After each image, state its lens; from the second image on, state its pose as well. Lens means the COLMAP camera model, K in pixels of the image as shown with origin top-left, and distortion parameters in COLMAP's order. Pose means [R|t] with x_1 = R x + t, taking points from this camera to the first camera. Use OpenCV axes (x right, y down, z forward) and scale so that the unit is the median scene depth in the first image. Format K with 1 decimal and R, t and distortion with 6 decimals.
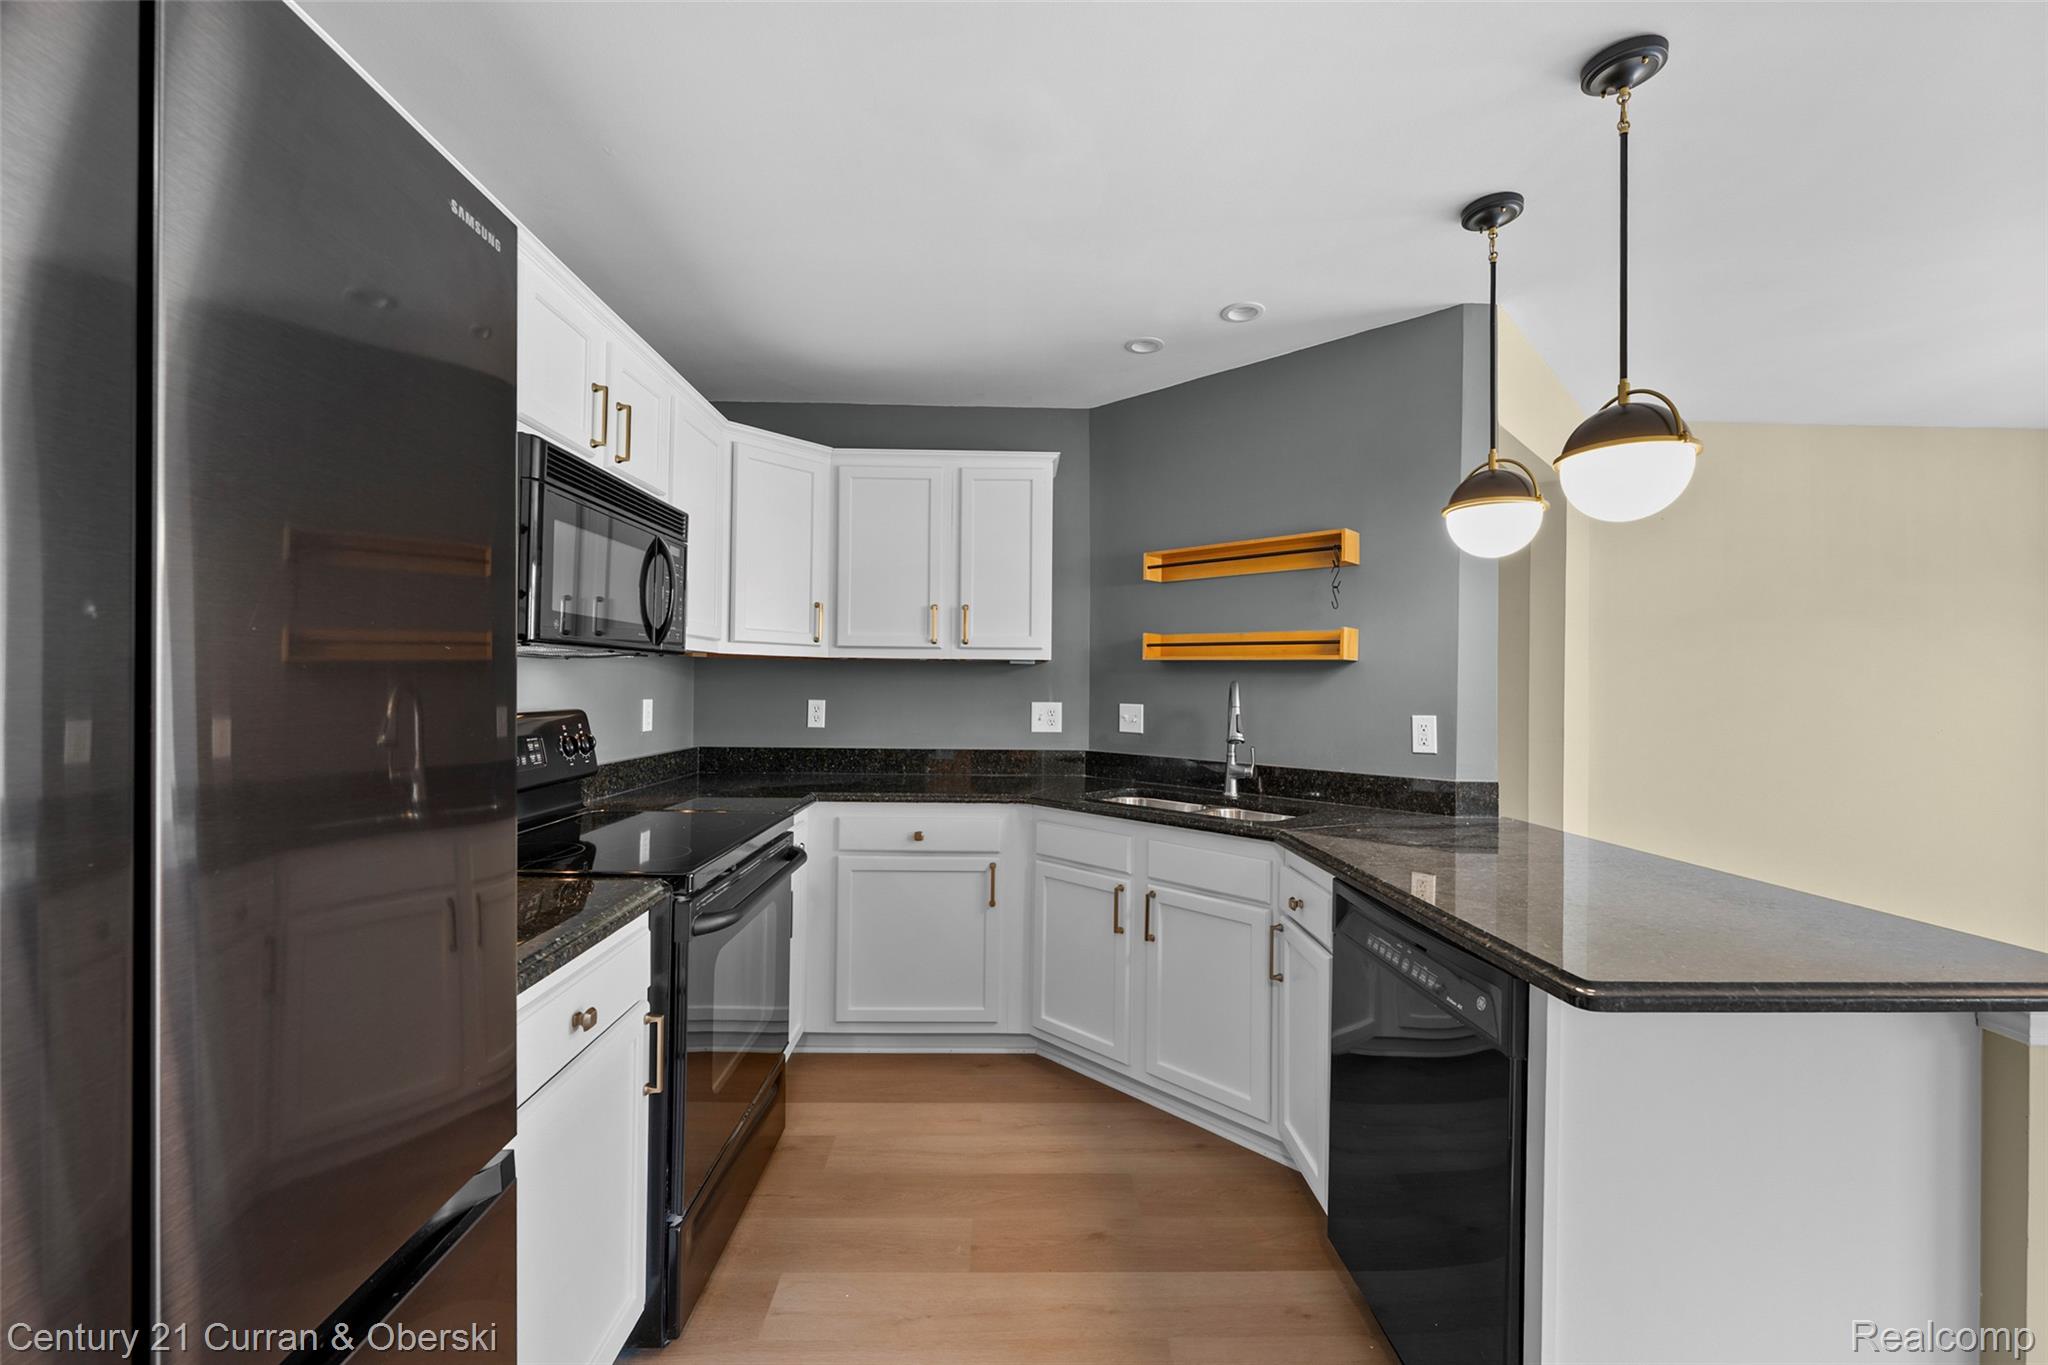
lens RADIAL K [[819.6, 0, 1021.1], [0, 819.6, 691.4], [0, 0, 1]] dist [0.000209, 0.000096]
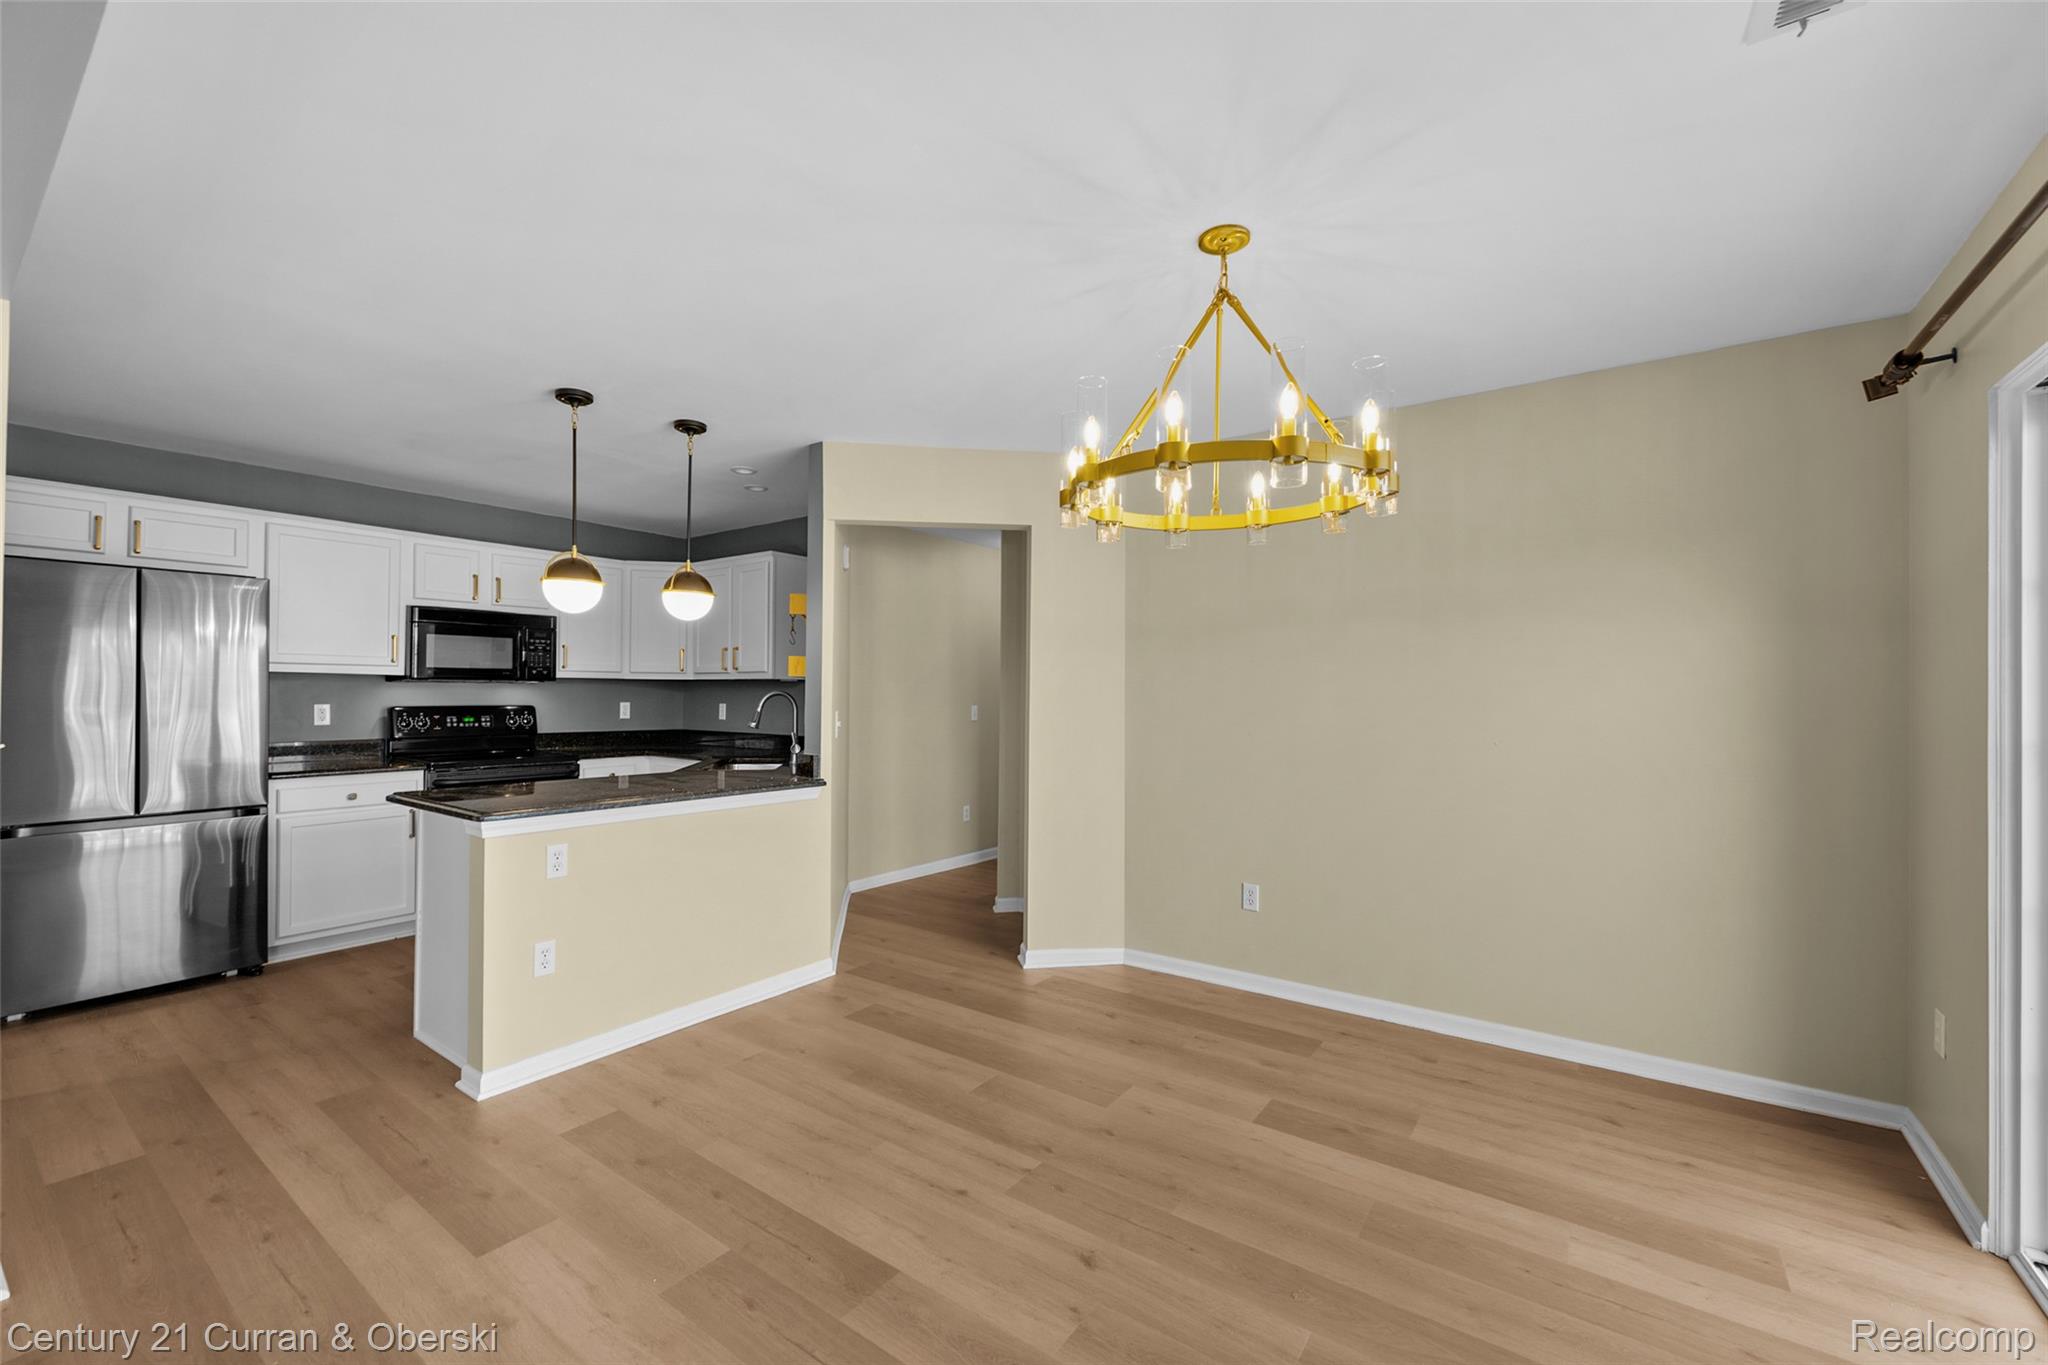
lens RADIAL K [[819.6, 0, 1026.3], [0, 819.6, 685.3], [0, 0, 1]] dist [0.000209, 0.000096]
pose [[0.807530, -0.014437, -0.589650, 1.391208], [0.004635, 0.999825, -0.018132, 0.006136], [0.589809, 0.011909, 0.807455, 0.001863]]
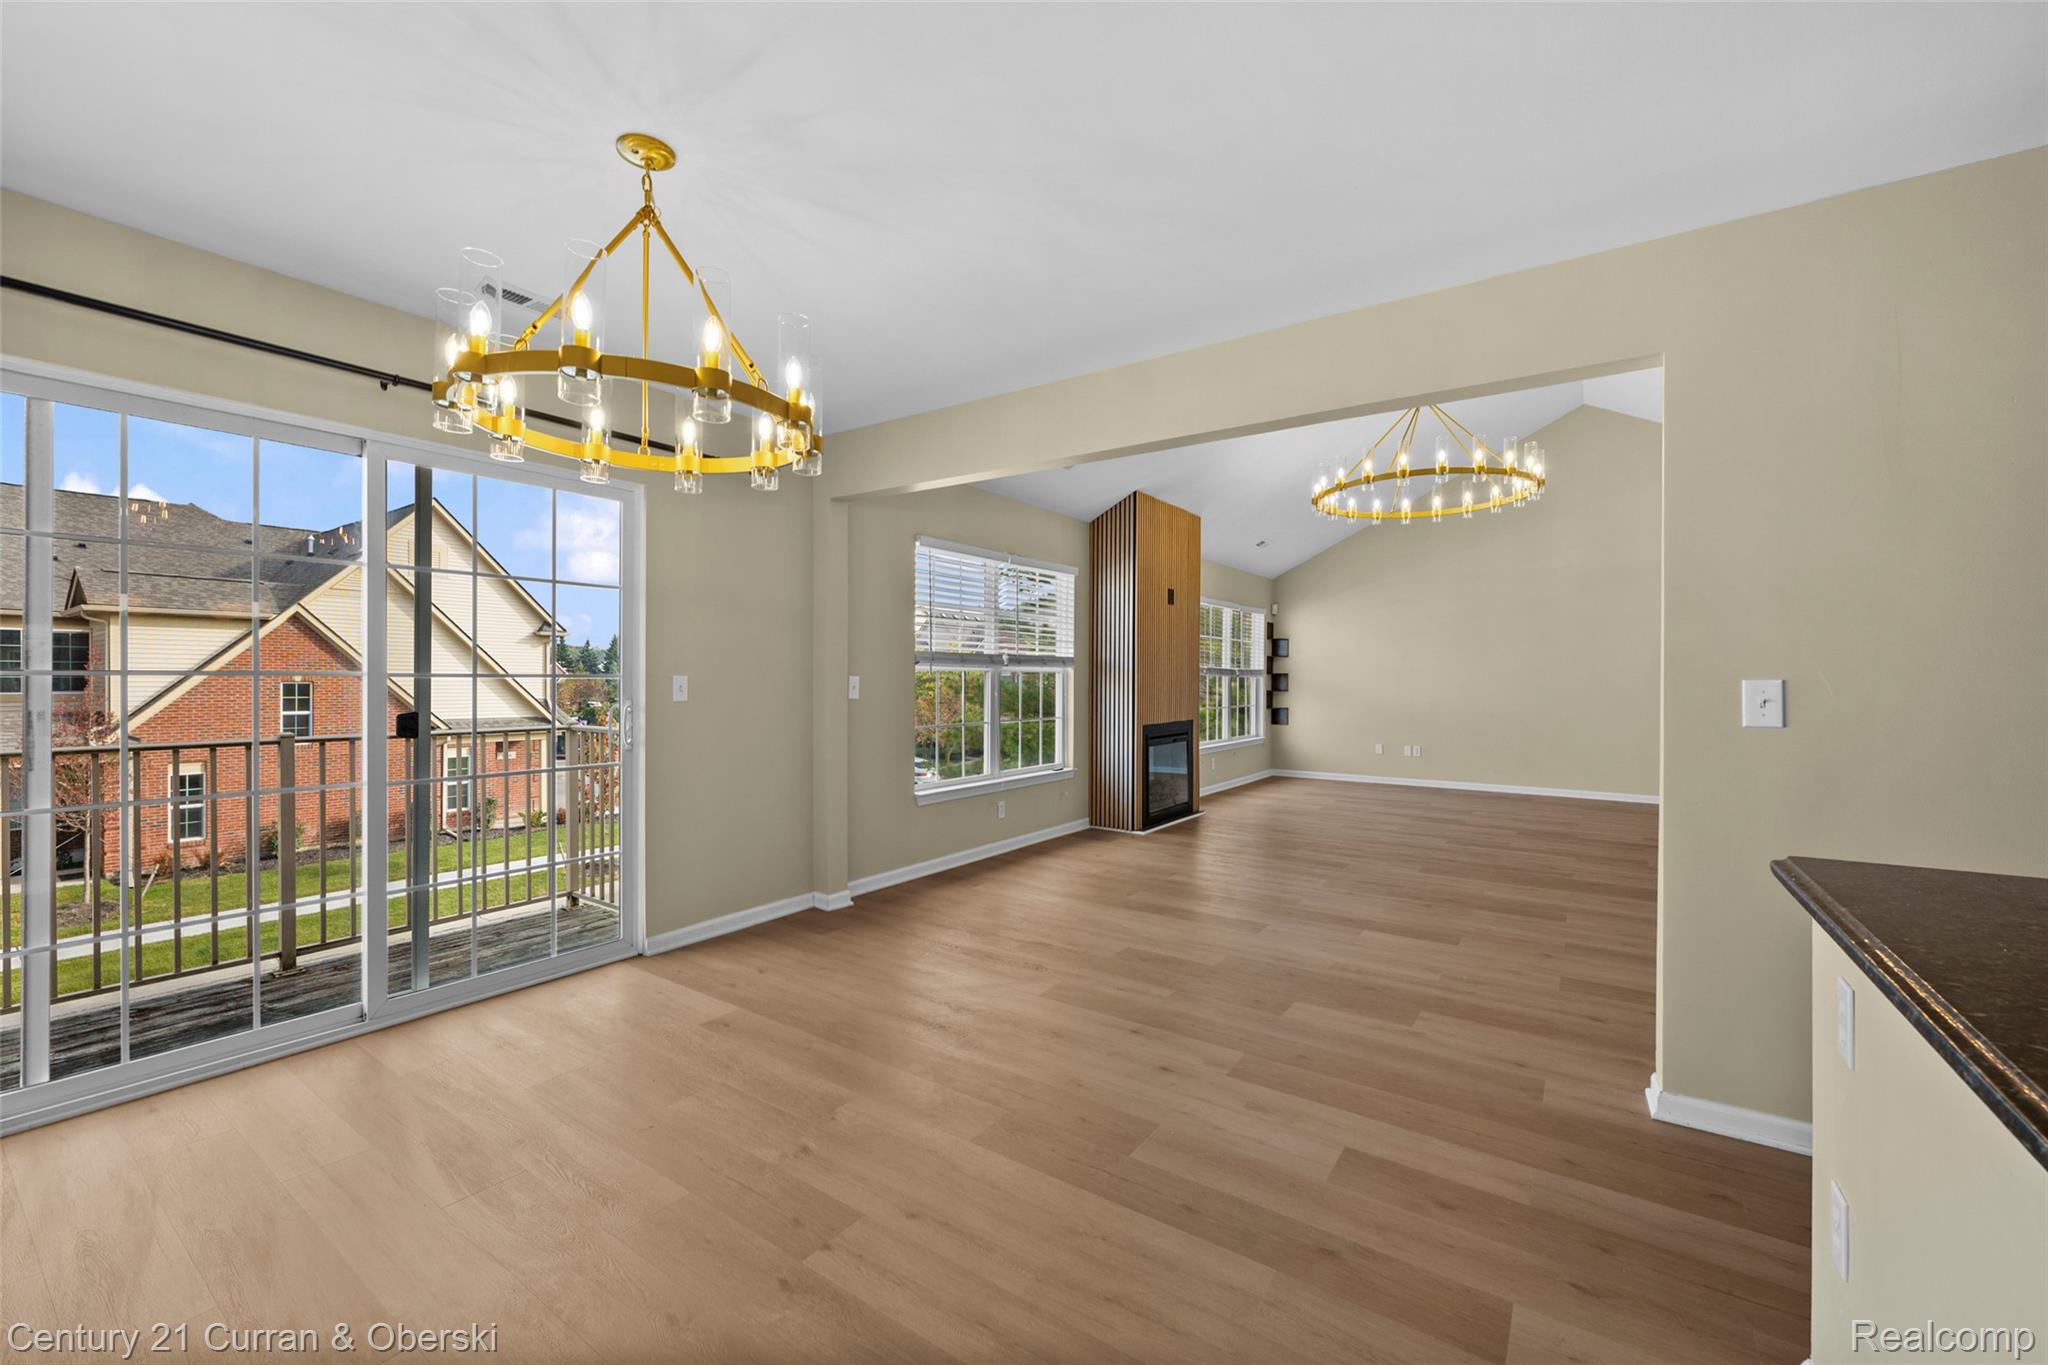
lens RADIAL K [[819.6, 0, 1017.7], [0, 819.6, 687.9], [0, 0, 1]] dist [0.000209, 0.000096]
pose [[-0.810077, -0.025888, 0.585752, 0.539647], [-0.016120, 0.999630, 0.021888, 0.021886], [-0.586102, 0.008289, -0.810195, 0.958555]]
